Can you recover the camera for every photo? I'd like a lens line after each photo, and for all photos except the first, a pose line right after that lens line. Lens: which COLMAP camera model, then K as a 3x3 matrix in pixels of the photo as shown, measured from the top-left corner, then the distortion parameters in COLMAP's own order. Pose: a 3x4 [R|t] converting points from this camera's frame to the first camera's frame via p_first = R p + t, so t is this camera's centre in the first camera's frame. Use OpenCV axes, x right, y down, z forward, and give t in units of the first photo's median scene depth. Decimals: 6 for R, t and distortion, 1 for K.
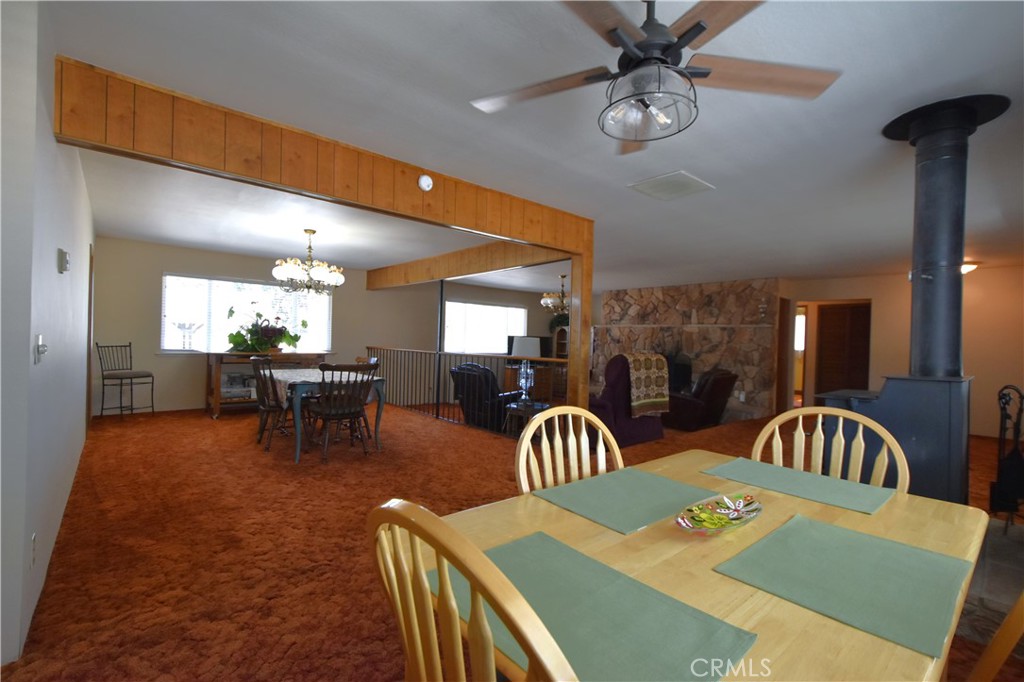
lens RADIAL K [[448.3, 0, 509.2], [0, 448.3, 346.0], [0, 0, 1]] dist [-0.000385, -0.001056]
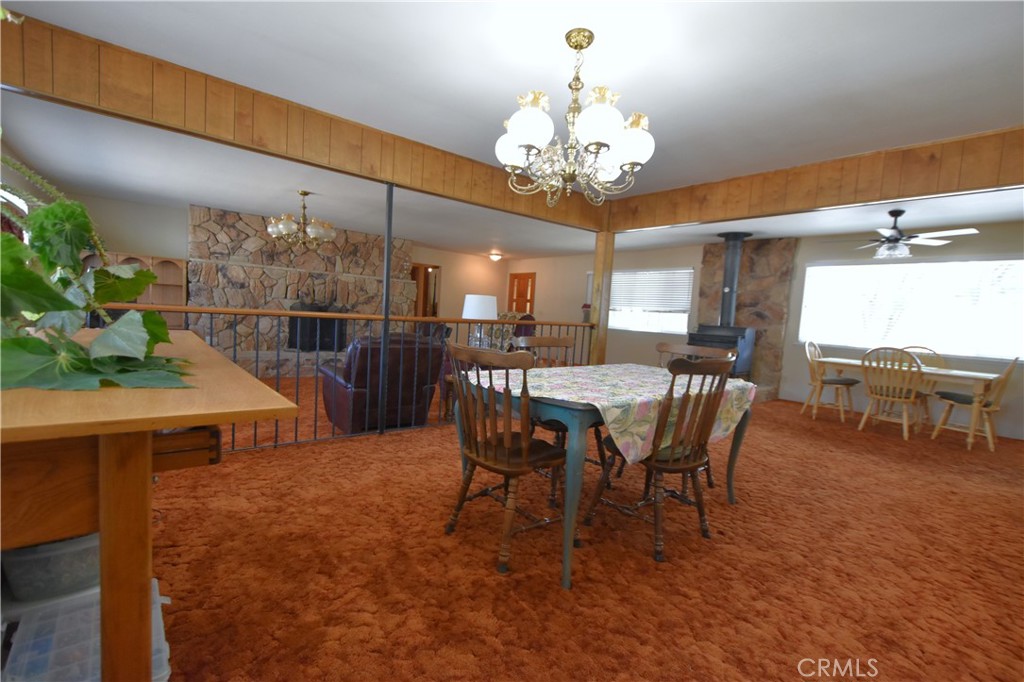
lens RADIAL K [[448.3, 0, 509.2], [0, 448.3, 346.0], [0, 0, 1]] dist [-0.000385, -0.001056]
pose [[0.024755, -0.102916, 0.994382, -0.544078], [-0.047714, 0.993432, 0.104006, -0.011068], [-0.998554, -0.050020, 0.019682, 0.641260]]
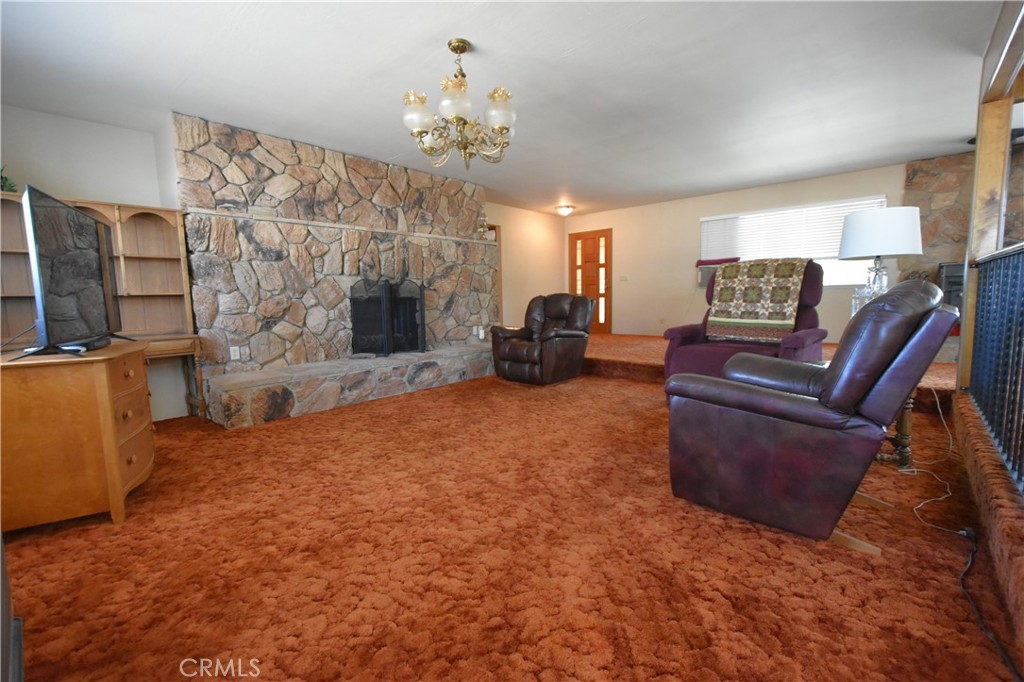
lens RADIAL K [[448.3, 0, 509.2], [0, 448.3, 346.0], [0, 0, 1]] dist [-0.000385, -0.001056]
pose [[-0.136525, -0.135421, 0.981337, -0.247587], [0.029110, 0.989636, 0.140616, 0.024243], [-0.990209, 0.047764, -0.131168, 0.976945]]
